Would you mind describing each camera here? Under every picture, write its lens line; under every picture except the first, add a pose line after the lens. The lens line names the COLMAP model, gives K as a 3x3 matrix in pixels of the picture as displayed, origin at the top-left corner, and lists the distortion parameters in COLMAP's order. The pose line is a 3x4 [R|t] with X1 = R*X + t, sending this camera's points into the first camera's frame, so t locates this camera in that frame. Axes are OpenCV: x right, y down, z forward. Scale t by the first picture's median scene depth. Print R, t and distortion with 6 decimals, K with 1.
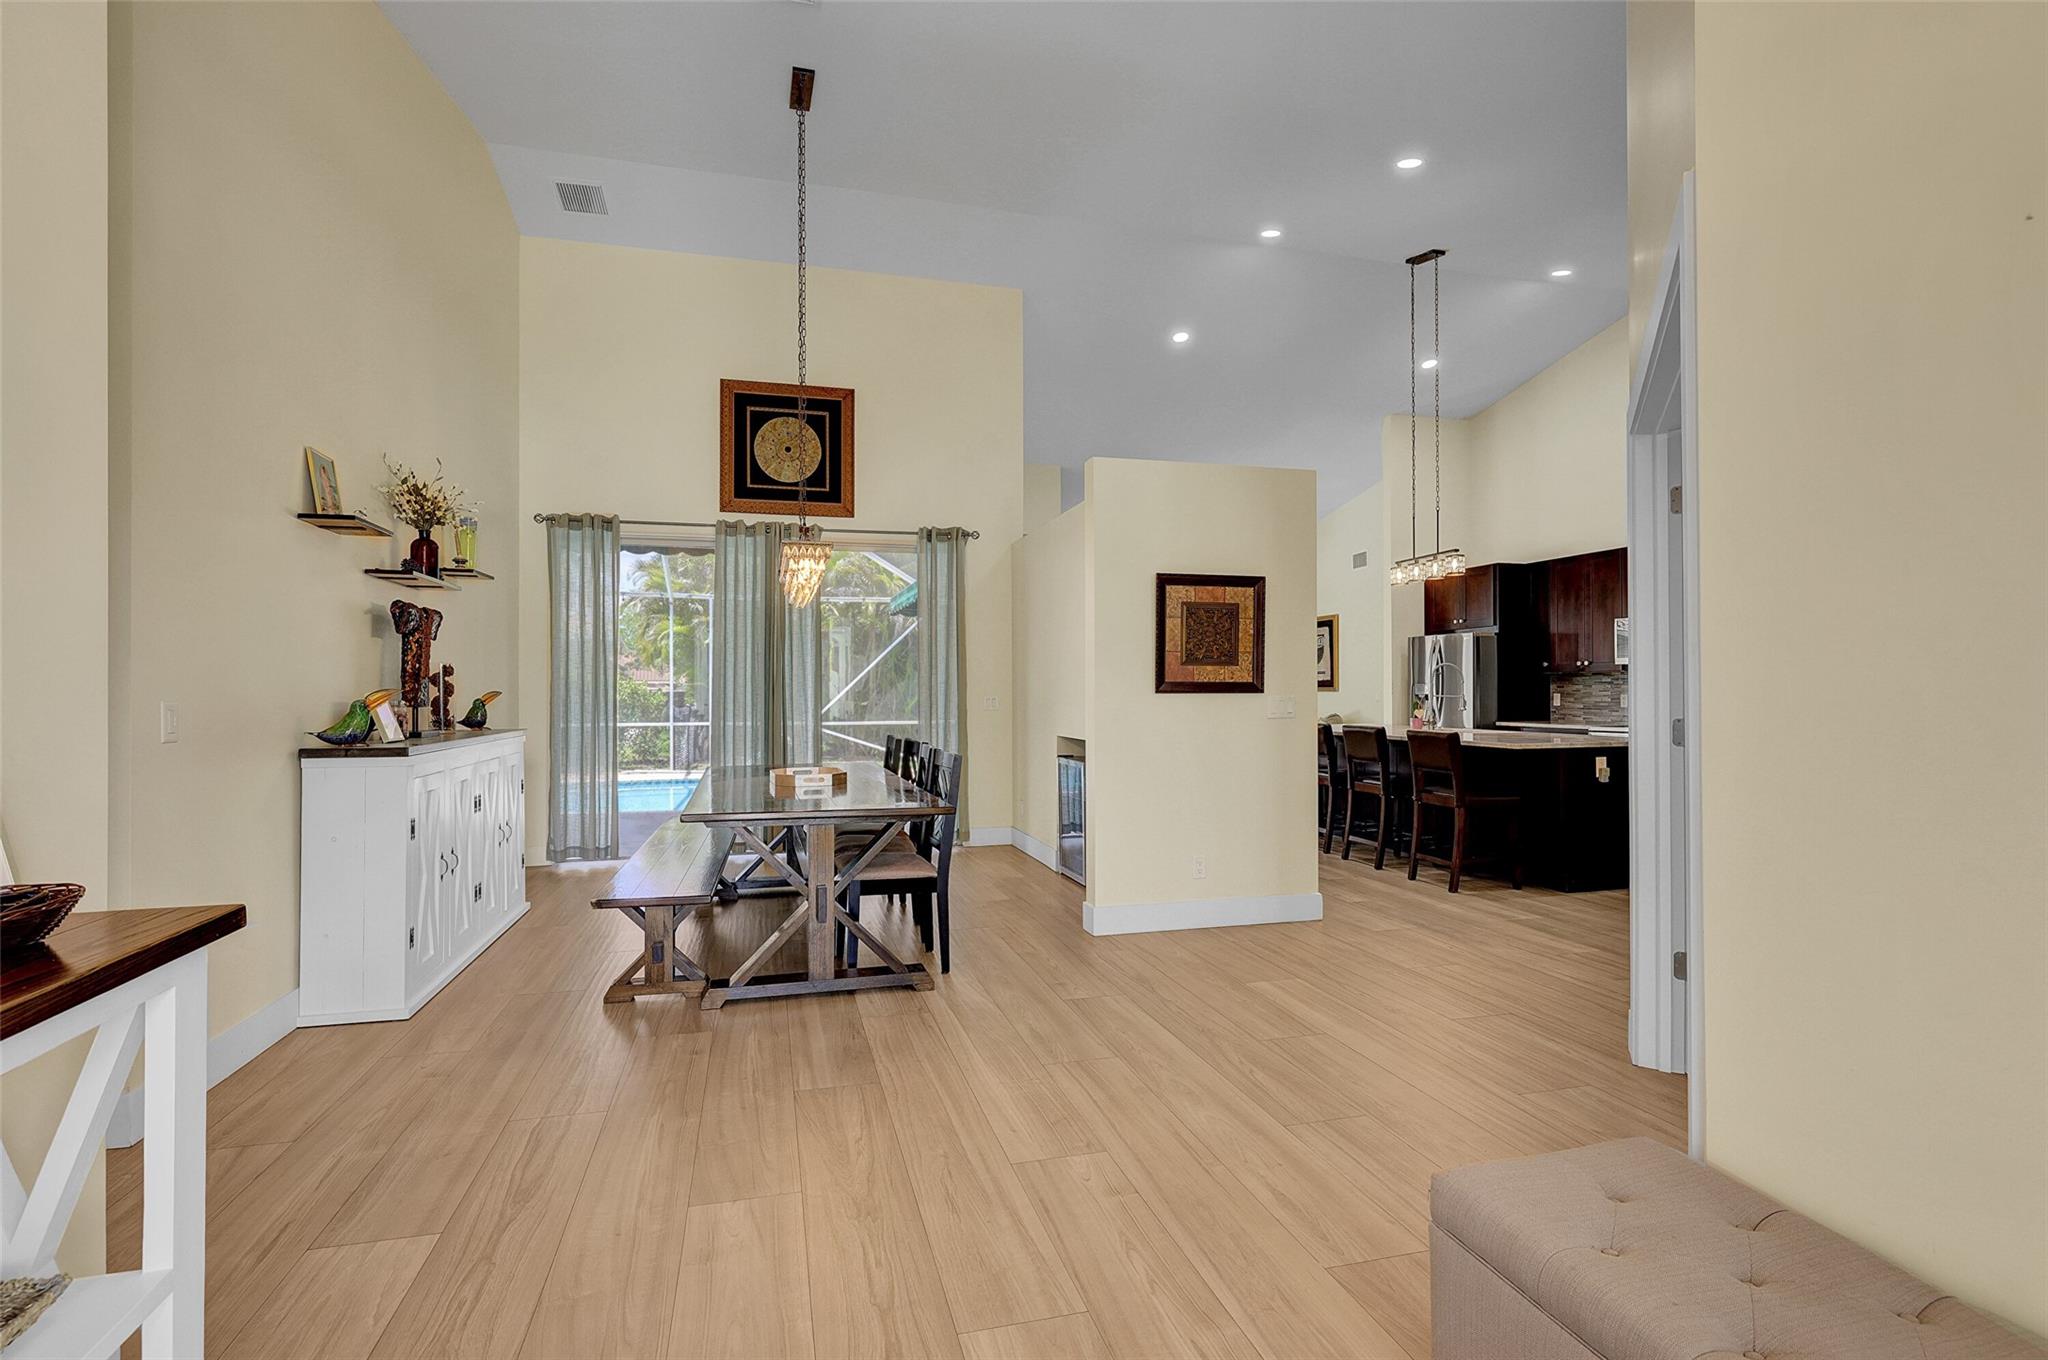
lens RADIAL K [[981.5, 0, 1022.4], [0, 981.5, 691.5], [0, 0, 1]] dist [0.003643, 0.000042]
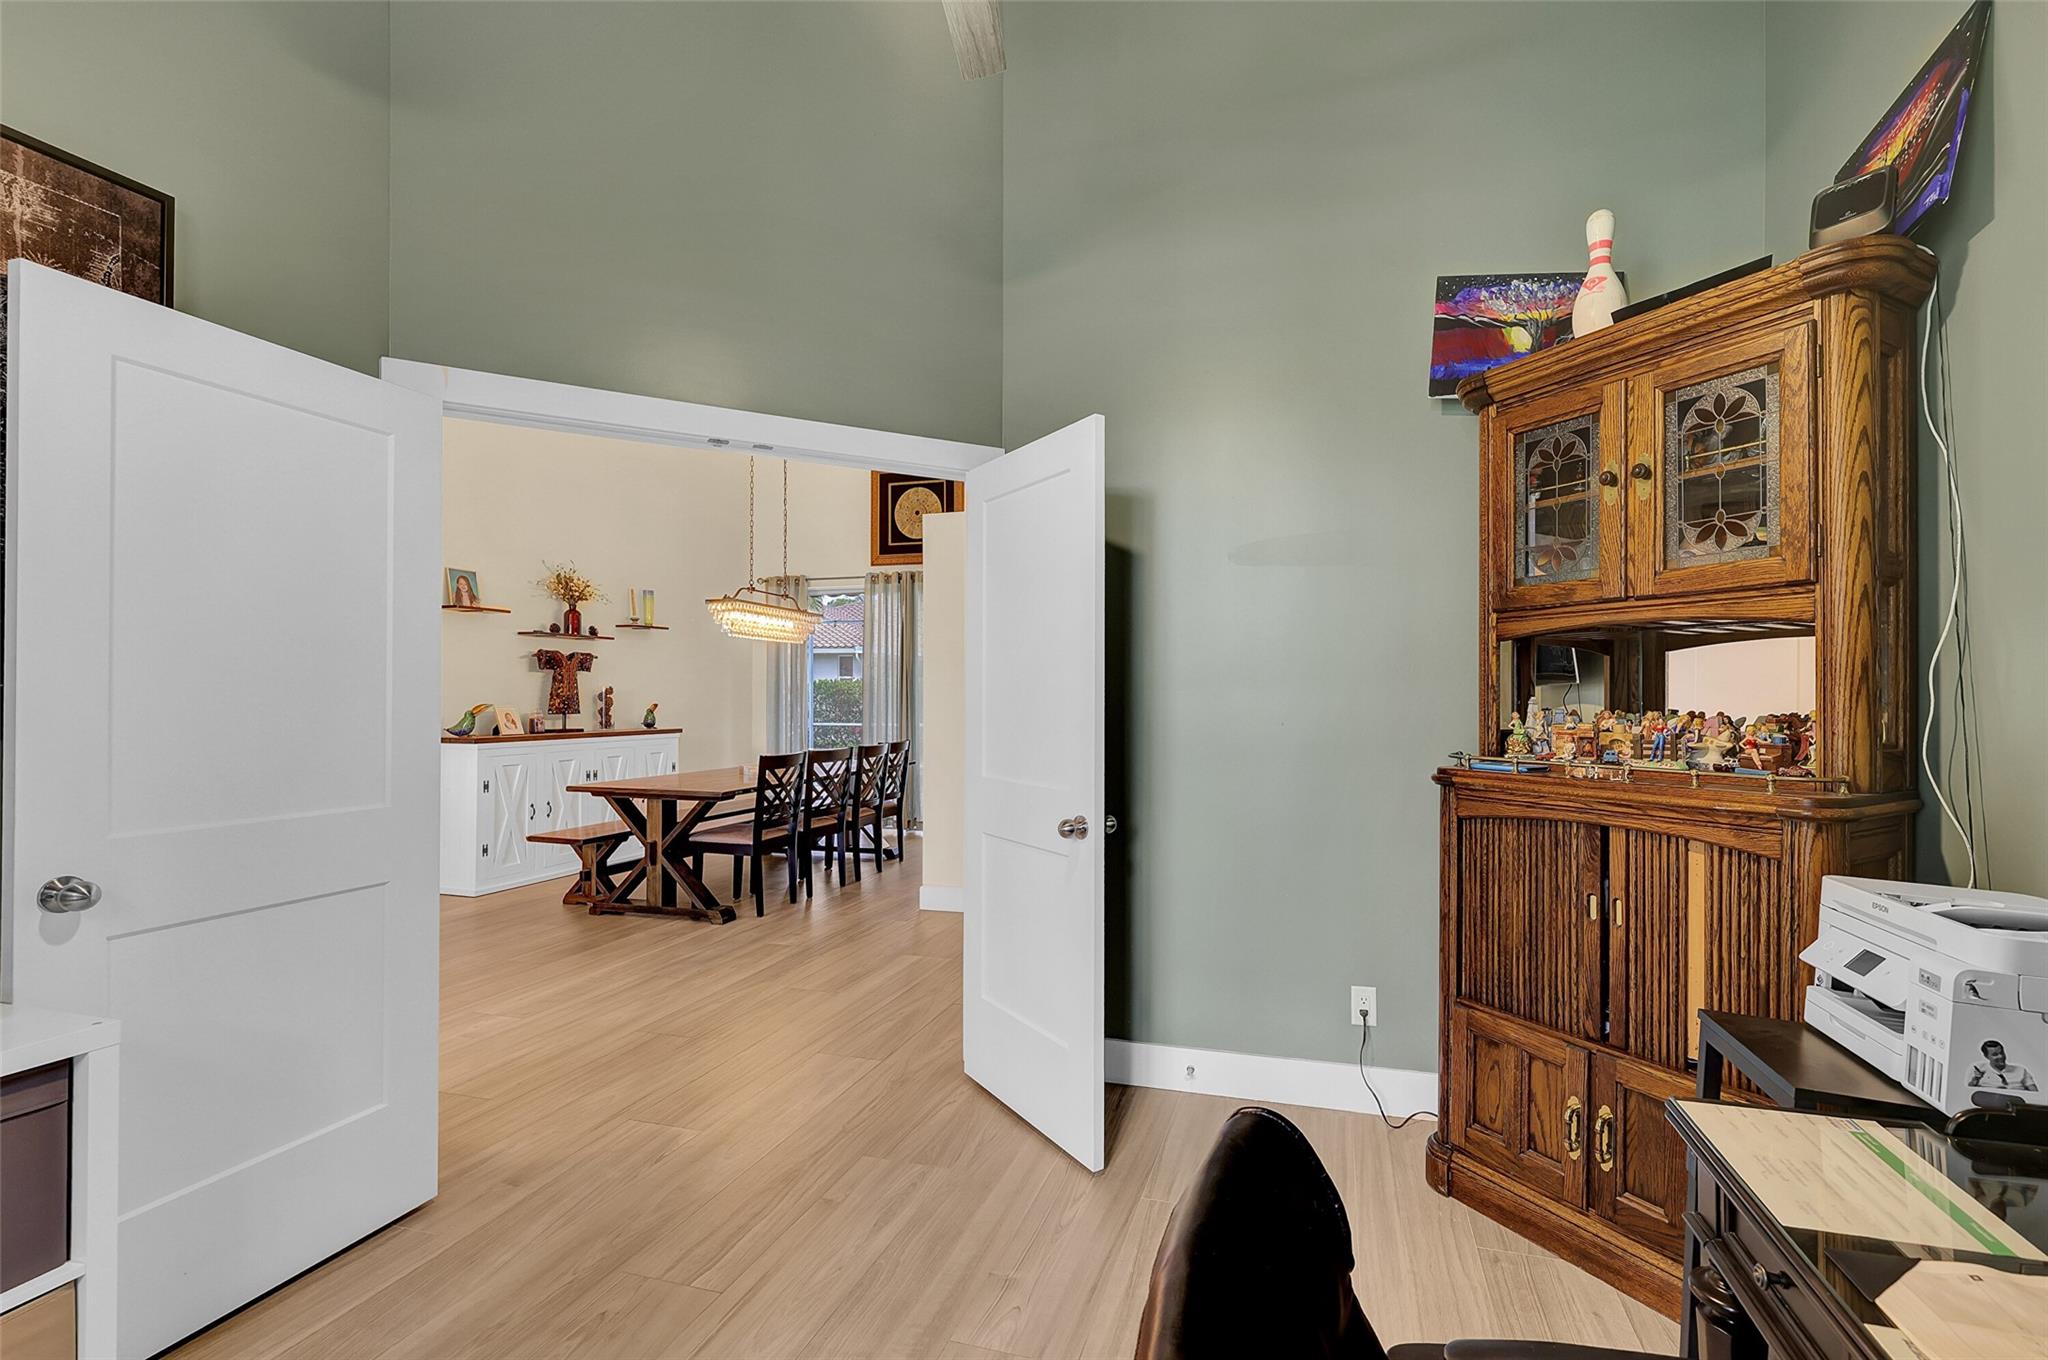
lens RADIAL K [[940.3, 0, 1104.0], [0, 940.3, 697.8], [0, 0, 1]] dist [0.000092, -0.000064]
pose [[0.852965, 0.004005, -0.521953, 0.612597], [-0.002766, 0.999991, 0.003154, -0.011684], [0.521961, -0.001246, 0.852968, 0.089445]]
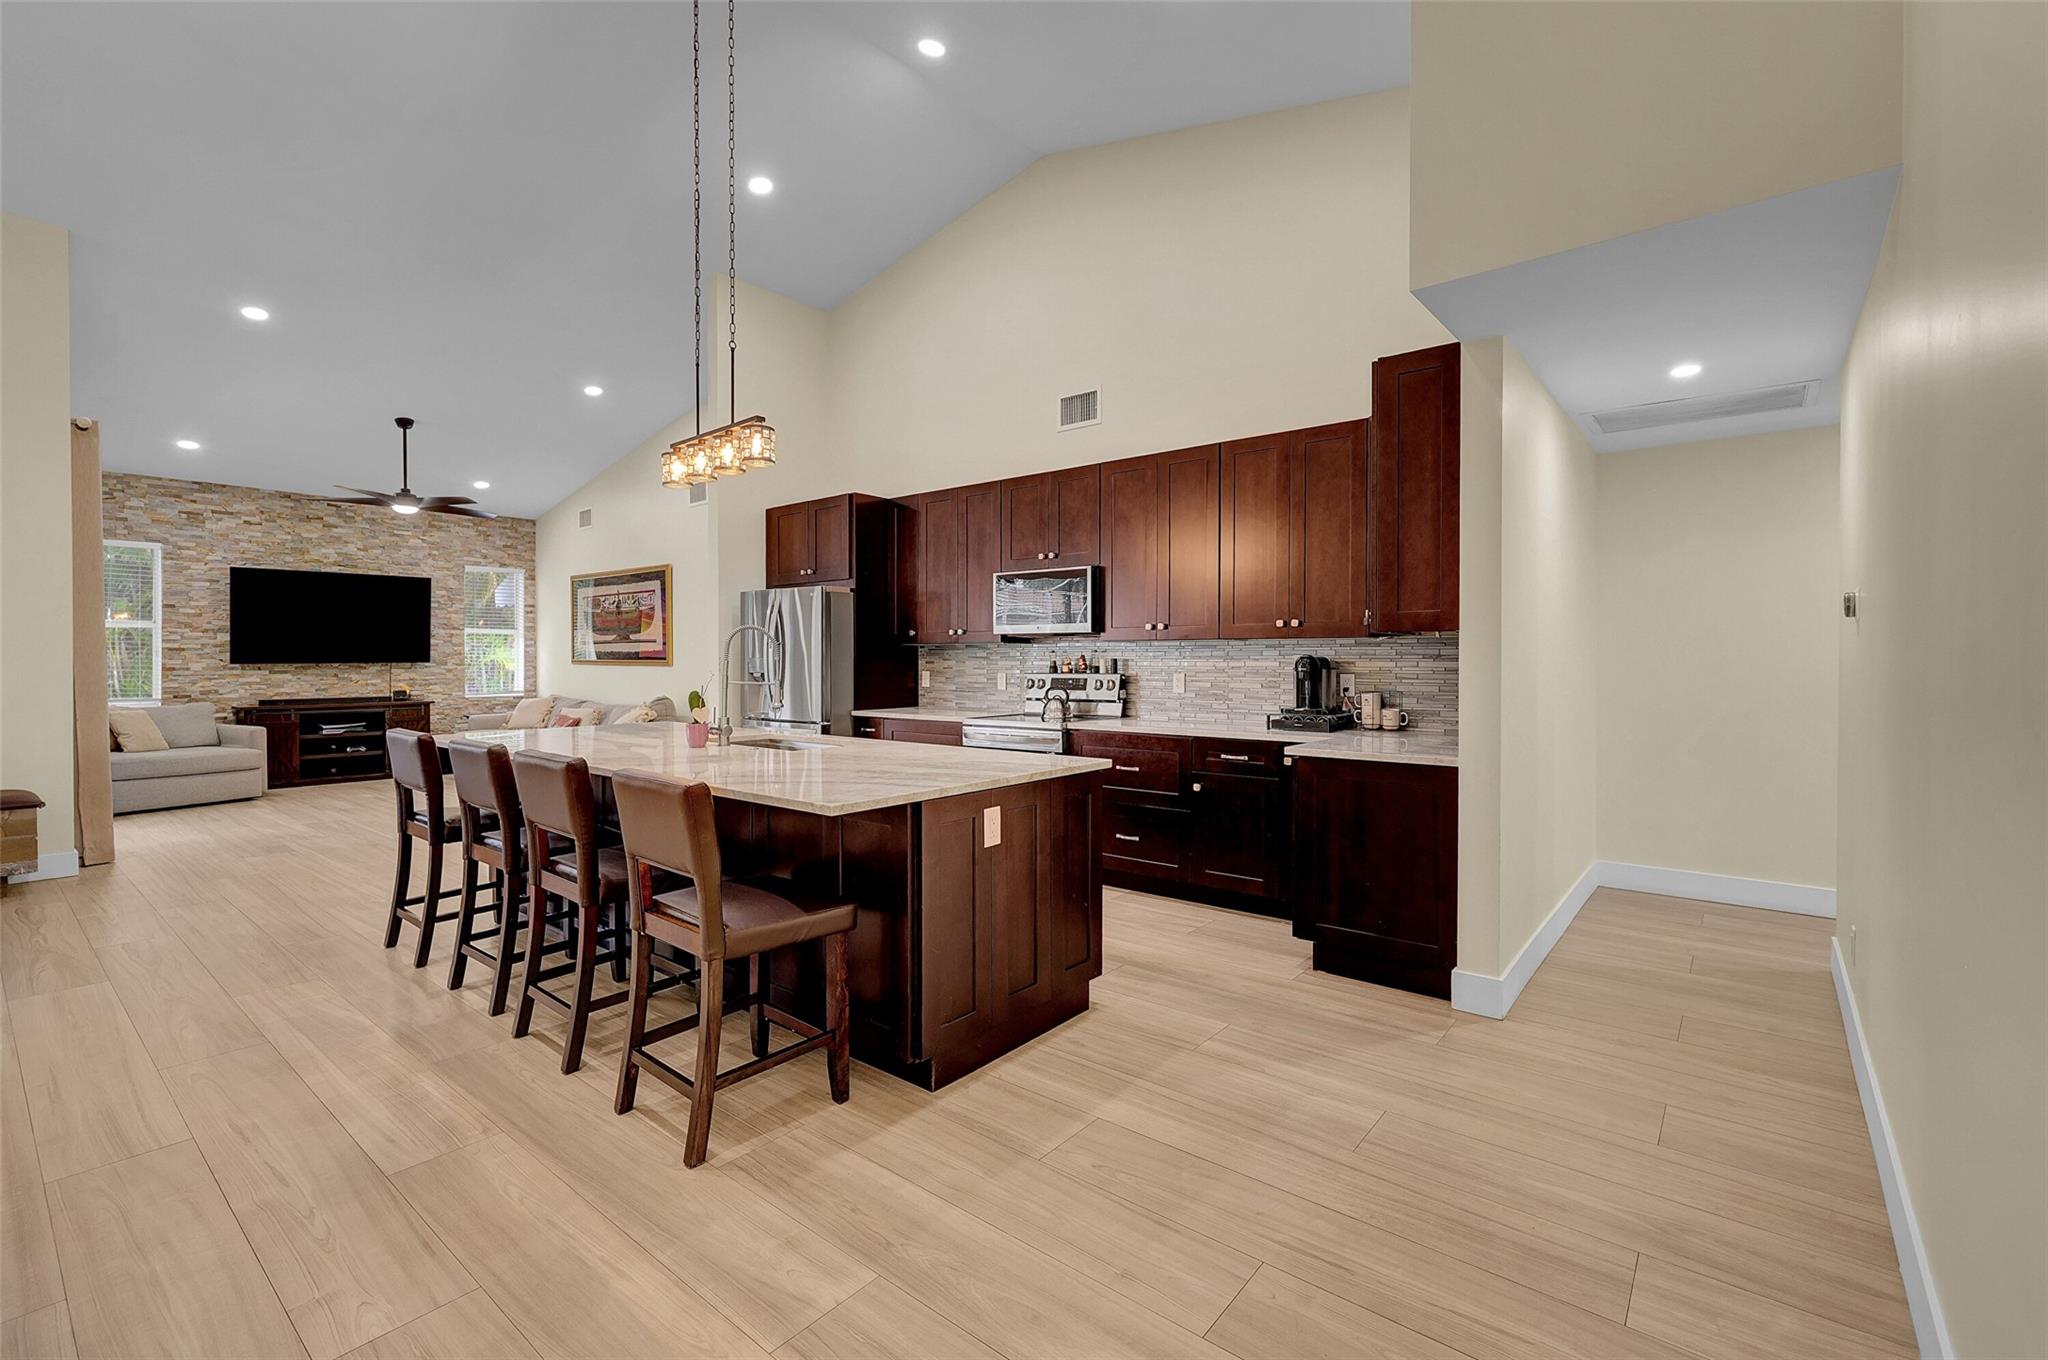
lens RADIAL K [[872.8, 0, 1027.0], [0, 872.8, 670.5], [0, 0, 1]] dist [-0.000372, 0.000438]
pose [[0.821865, -0.003755, 0.569670, 0.287523], [-0.003615, 0.999924, 0.011807, -0.009027], [-0.569671, -0.011763, 0.821789, 0.514704]]
